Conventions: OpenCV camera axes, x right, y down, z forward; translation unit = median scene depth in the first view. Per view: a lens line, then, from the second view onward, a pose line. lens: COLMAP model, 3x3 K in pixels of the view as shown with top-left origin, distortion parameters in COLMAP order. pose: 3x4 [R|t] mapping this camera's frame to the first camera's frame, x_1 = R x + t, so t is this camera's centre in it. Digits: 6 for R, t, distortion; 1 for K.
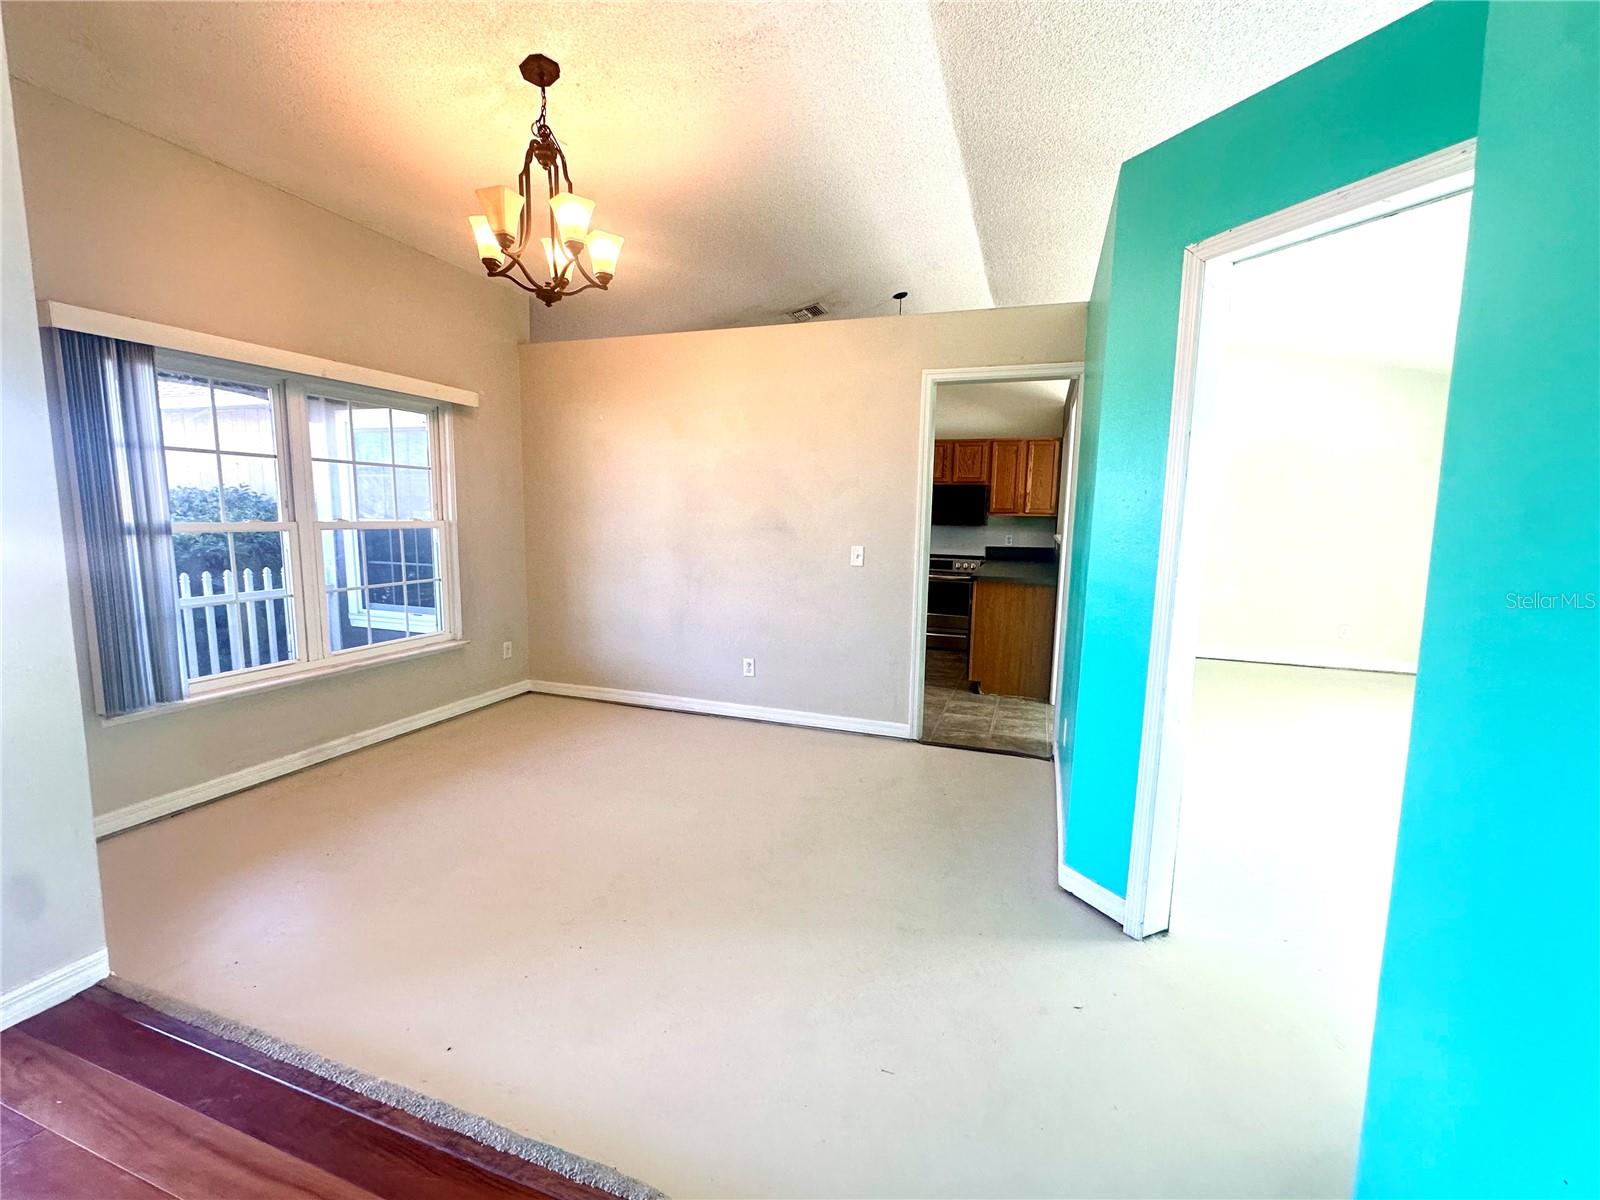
lens RADIAL K [[676.6, 0, 800.0], [0, 676.6, 600.0], [0, 0, 1]] dist [-0.000220, -0.000007]
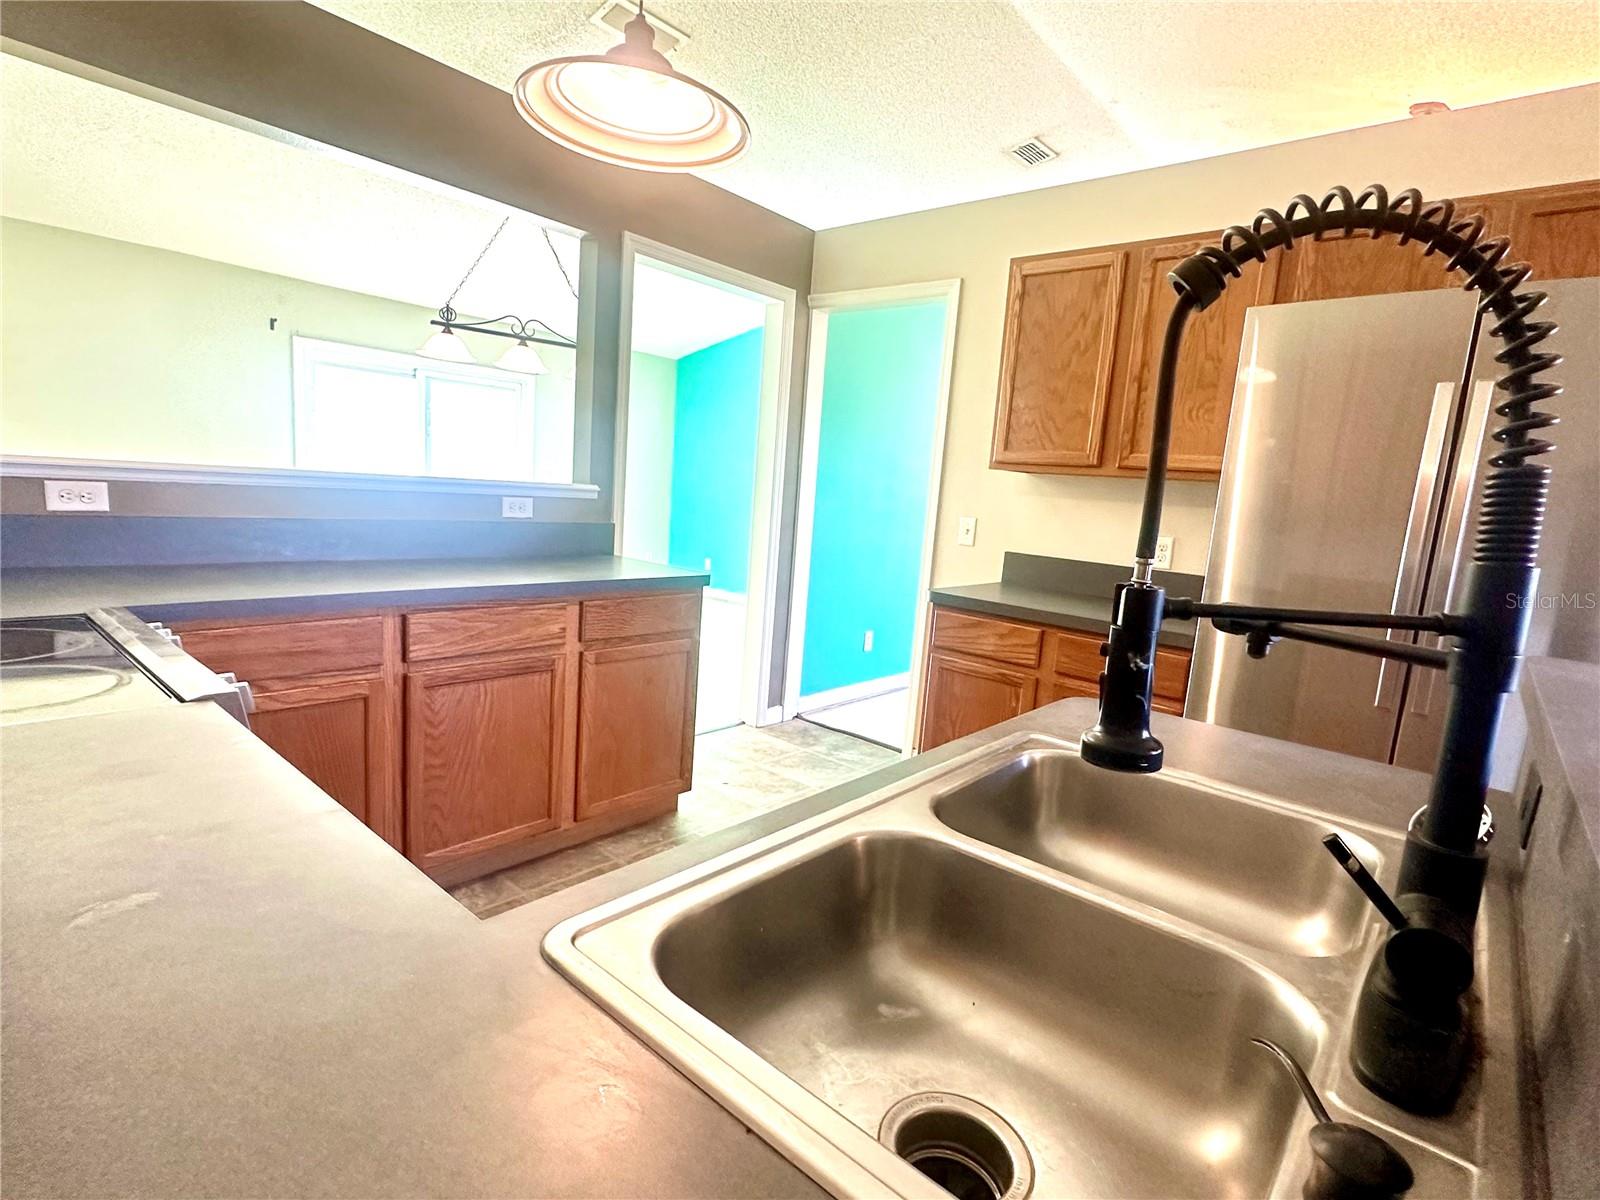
lens RADIAL K [[786.2, 0, 800.0], [0, 786.2, 600.0], [0, 0, 1]] dist [0.002526, 0.000291]
pose [[-0.923926, -0.139455, 0.356249, -0.002585], [-0.040992, 0.961921, 0.270237, -0.129590], [-0.380369, 0.235075, -0.894460, 1.116815]]
